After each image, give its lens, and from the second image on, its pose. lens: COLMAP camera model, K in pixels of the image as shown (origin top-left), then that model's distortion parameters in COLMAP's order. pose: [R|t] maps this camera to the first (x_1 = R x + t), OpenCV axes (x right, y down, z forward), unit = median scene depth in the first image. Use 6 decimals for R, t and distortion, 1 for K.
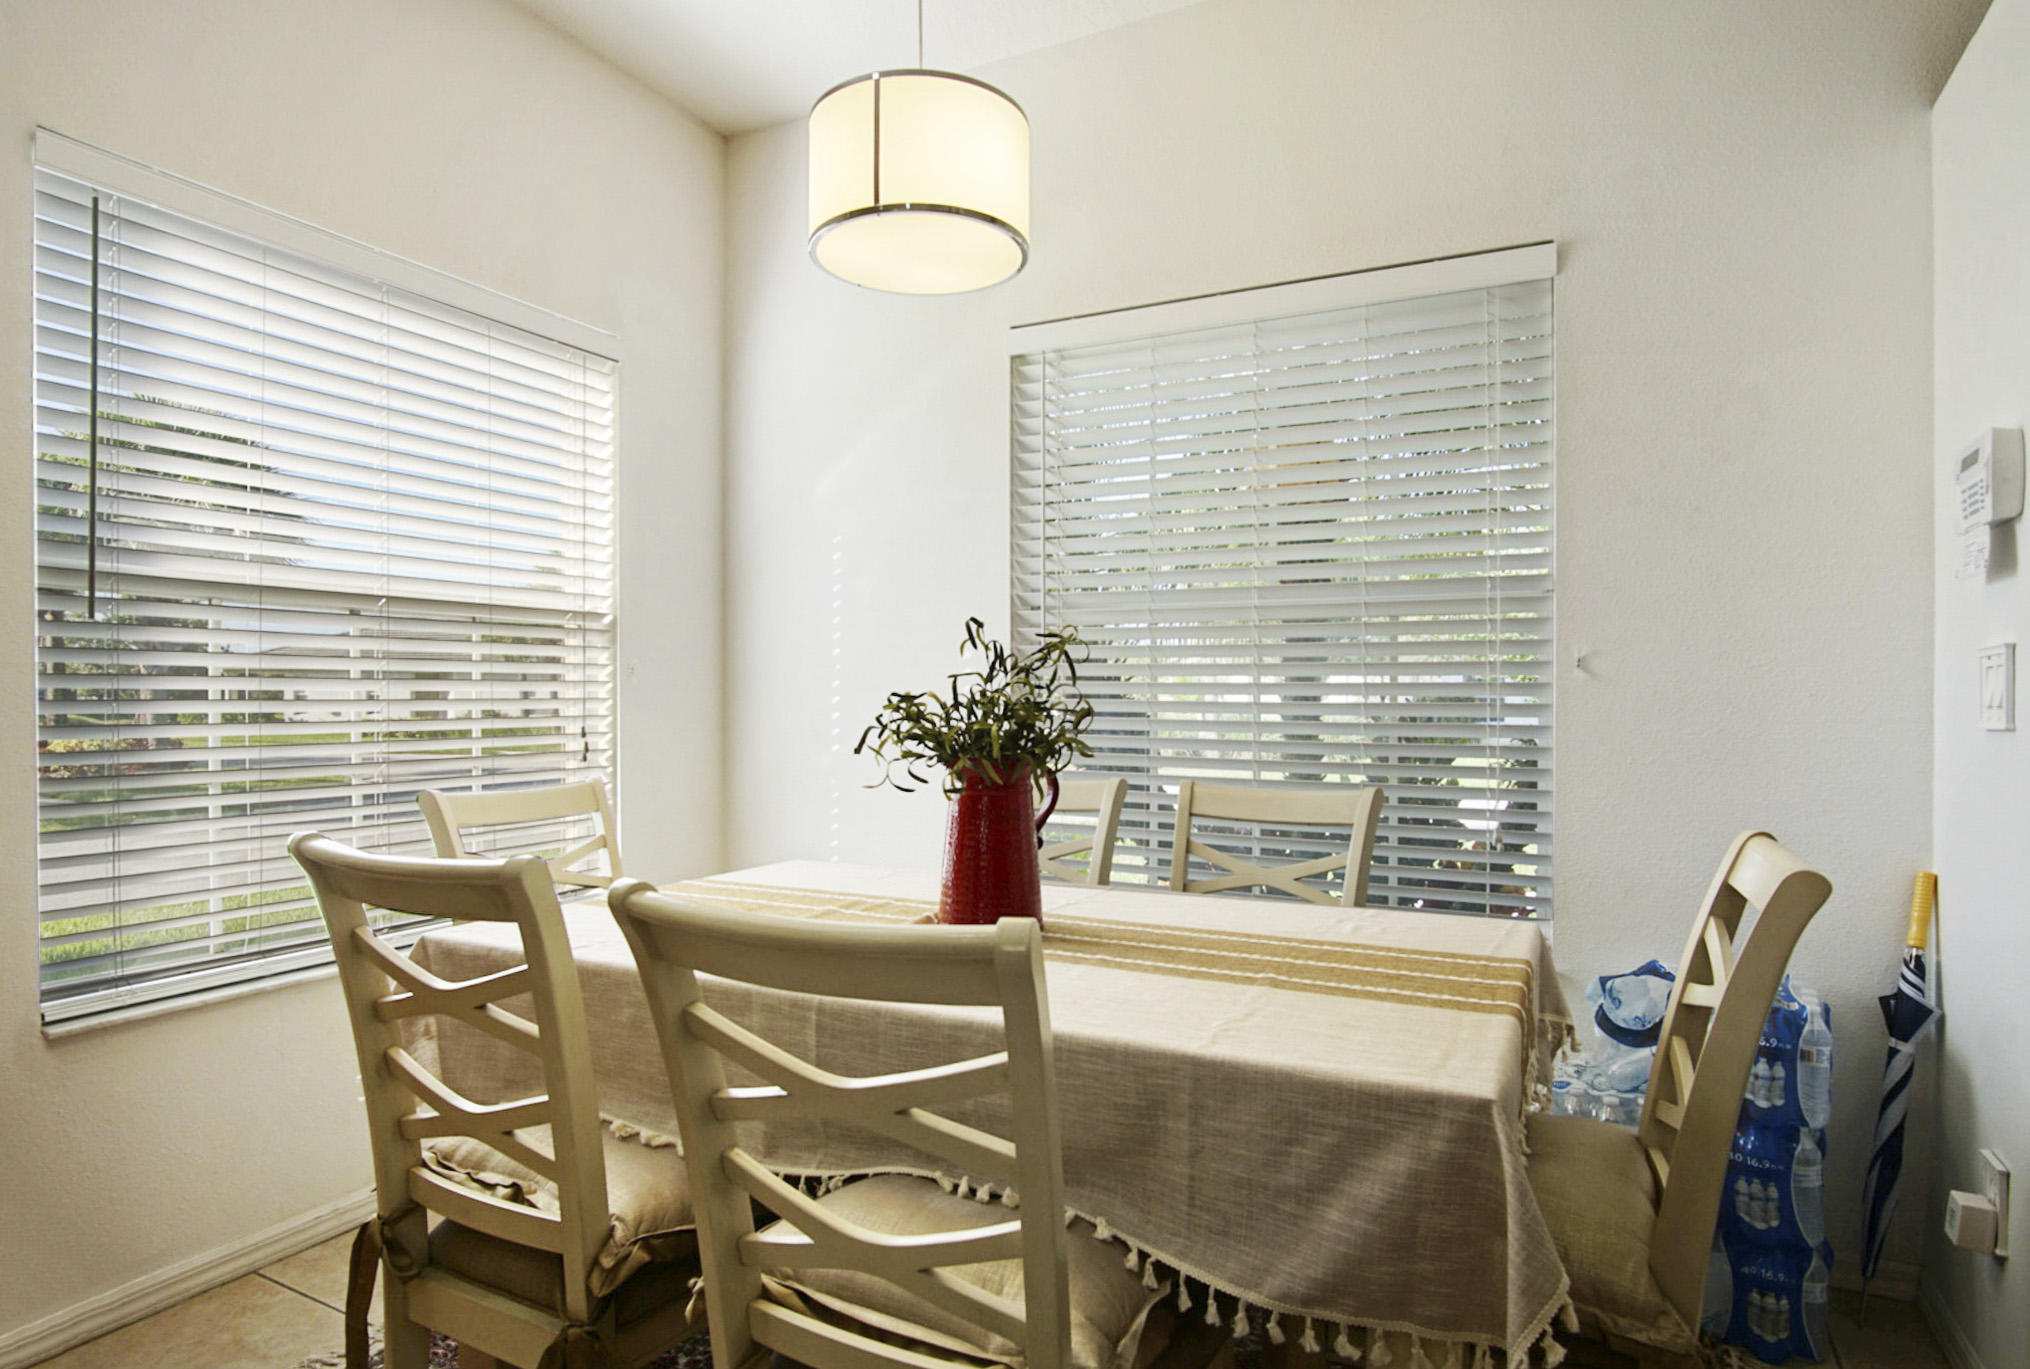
lens RADIAL K [[1148.2, 0, 998.7], [0, 1148.2, 725.2], [0, 0, 1]] dist [-0.005194, -0.000487]
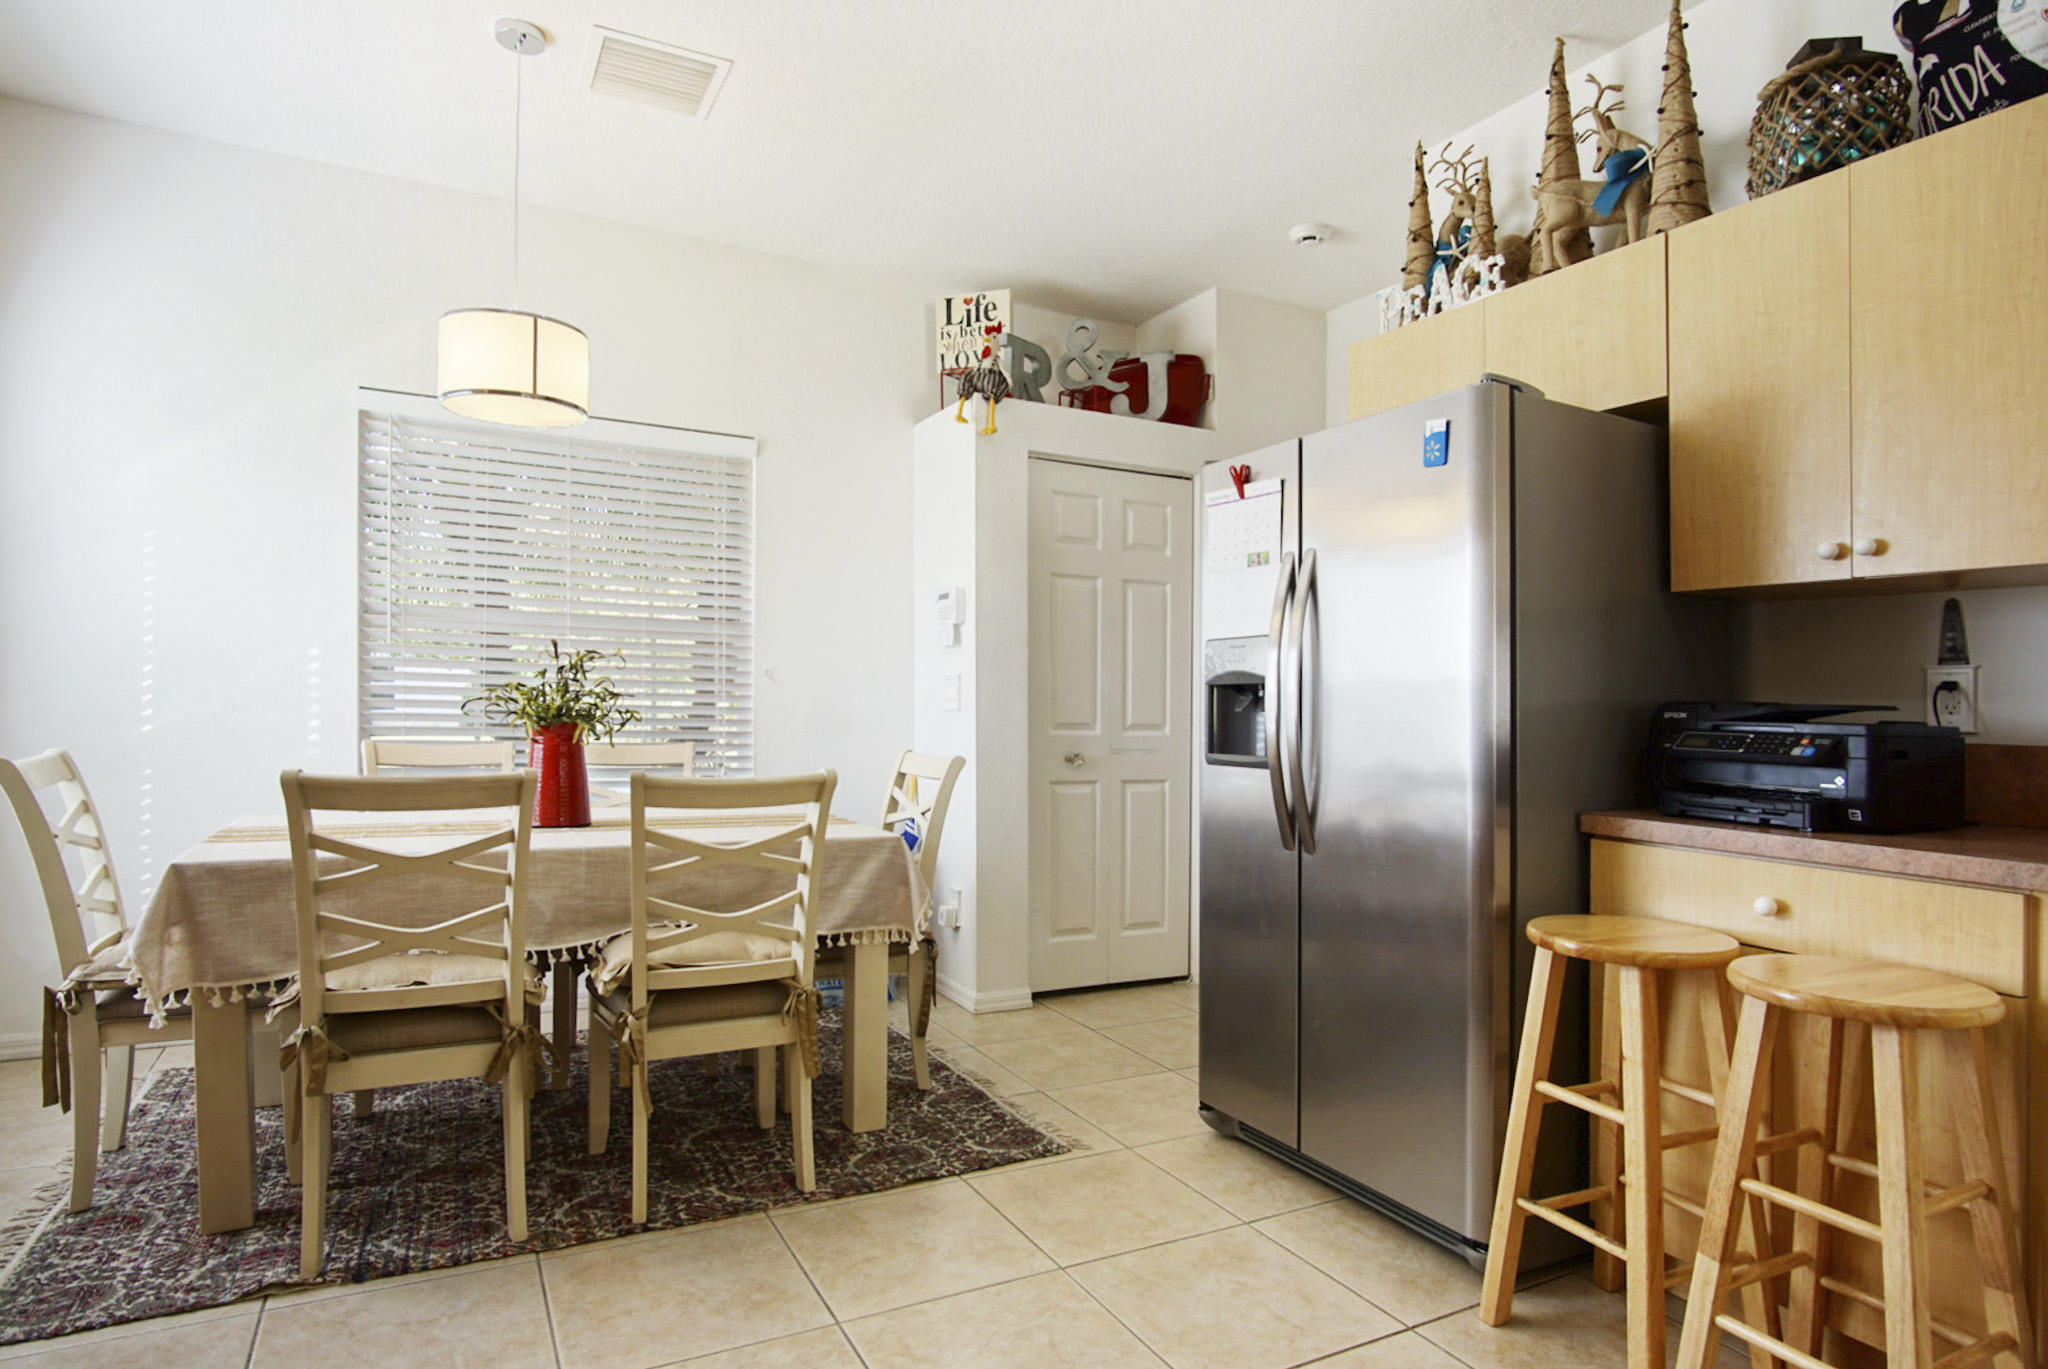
lens RADIAL K [[1119.9, 0, 1019.9], [0, 1119.9, 688.0], [0, 0, 1]] dist [-0.027503, -0.000358]
pose [[0.586264, 0.019638, 0.809882, -0.981314], [0.001859, 0.999671, -0.025586, 0.020548], [-0.810118, 0.016506, 0.586034, -0.512413]]
